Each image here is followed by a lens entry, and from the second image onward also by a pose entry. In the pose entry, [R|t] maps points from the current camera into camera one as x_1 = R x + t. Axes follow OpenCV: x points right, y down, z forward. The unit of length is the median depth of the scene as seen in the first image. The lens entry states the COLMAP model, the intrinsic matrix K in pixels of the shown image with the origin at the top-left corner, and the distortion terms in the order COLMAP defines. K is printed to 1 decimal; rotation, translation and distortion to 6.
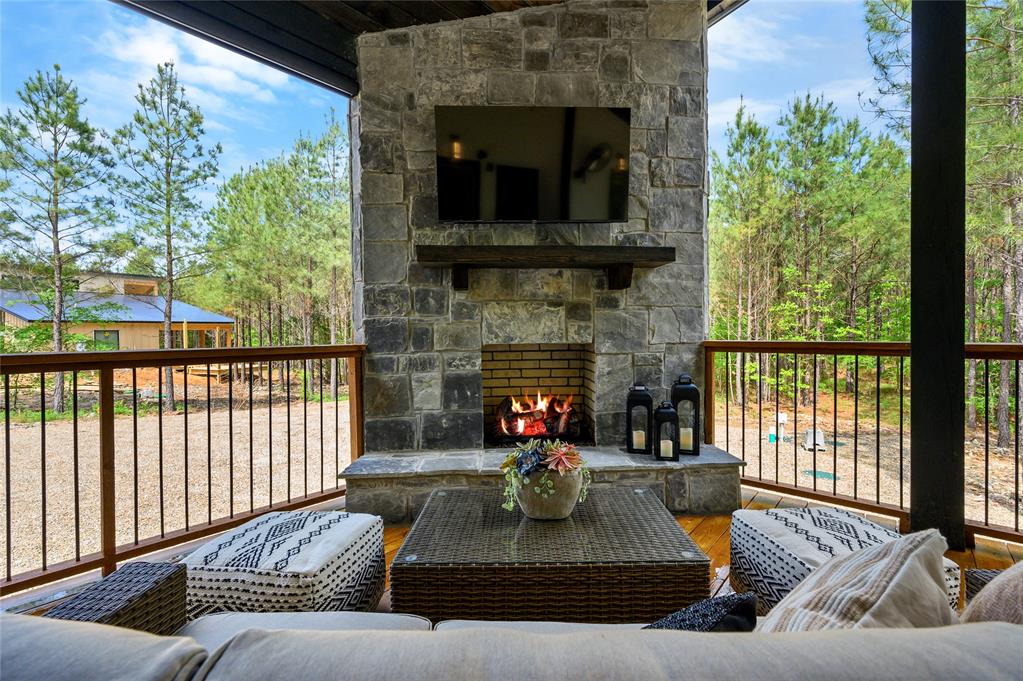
lens RADIAL K [[447.4, 0, 511.4], [0, 447.4, 337.1], [0, 0, 1]] dist [-0.002411, -0.000118]
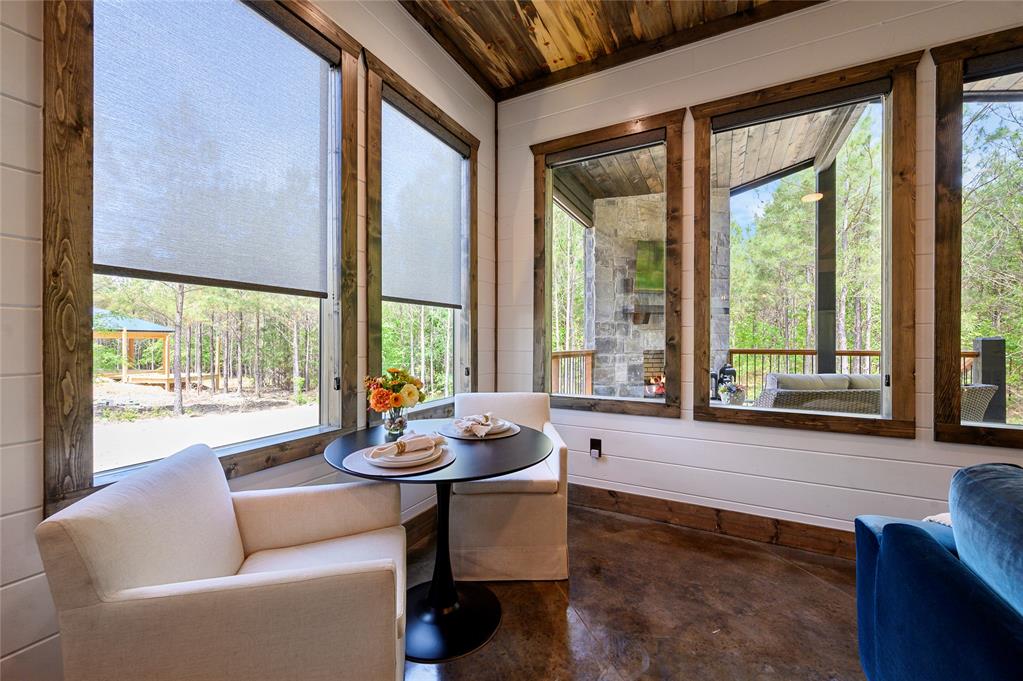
lens RADIAL K [[398.2, 0, 514.0], [0, 398.2, 343.4], [0, 0, 1]] dist [-0.003546, 0.000828]
pose [[0.971194, 0.008013, 0.238157, -1.093947], [-0.005271, 0.999912, -0.012147, 0.010762], [-0.238234, 0.010541, 0.971151, -0.661366]]
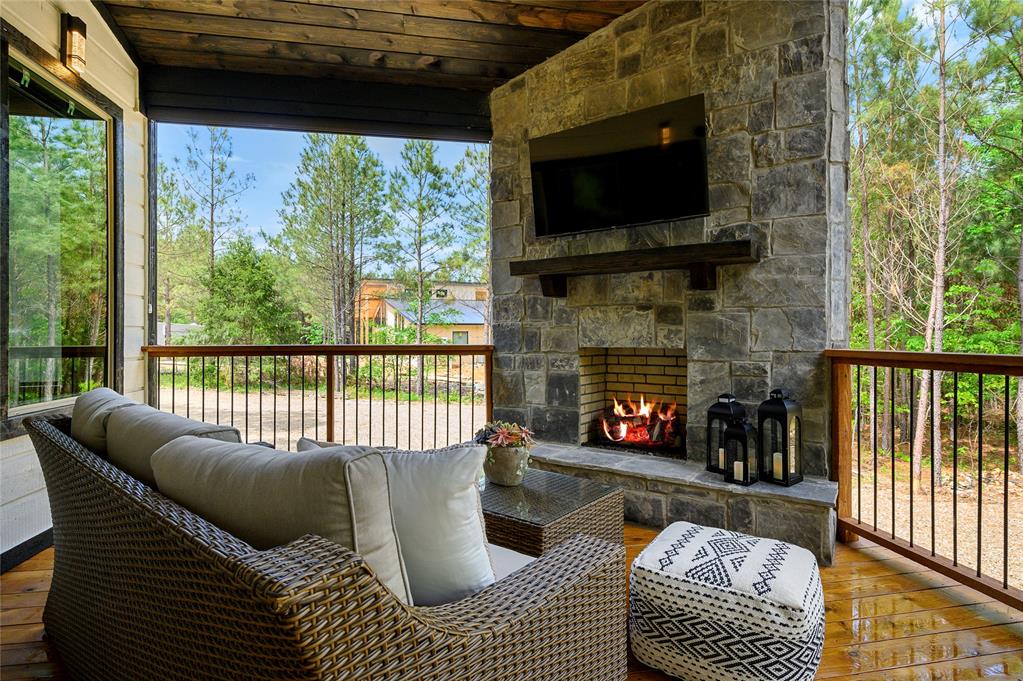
lens RADIAL K [[533.2, 0, 513.6], [0, 533.2, 336.2], [0, 0, 1]] dist [-0.004765, -0.000788]
pose [[0.777337, 0.010306, -0.629000, 0.607969], [-0.015594, 0.999874, -0.002888, -0.003820], [0.628892, 0.012054, 0.777400, -0.084017]]
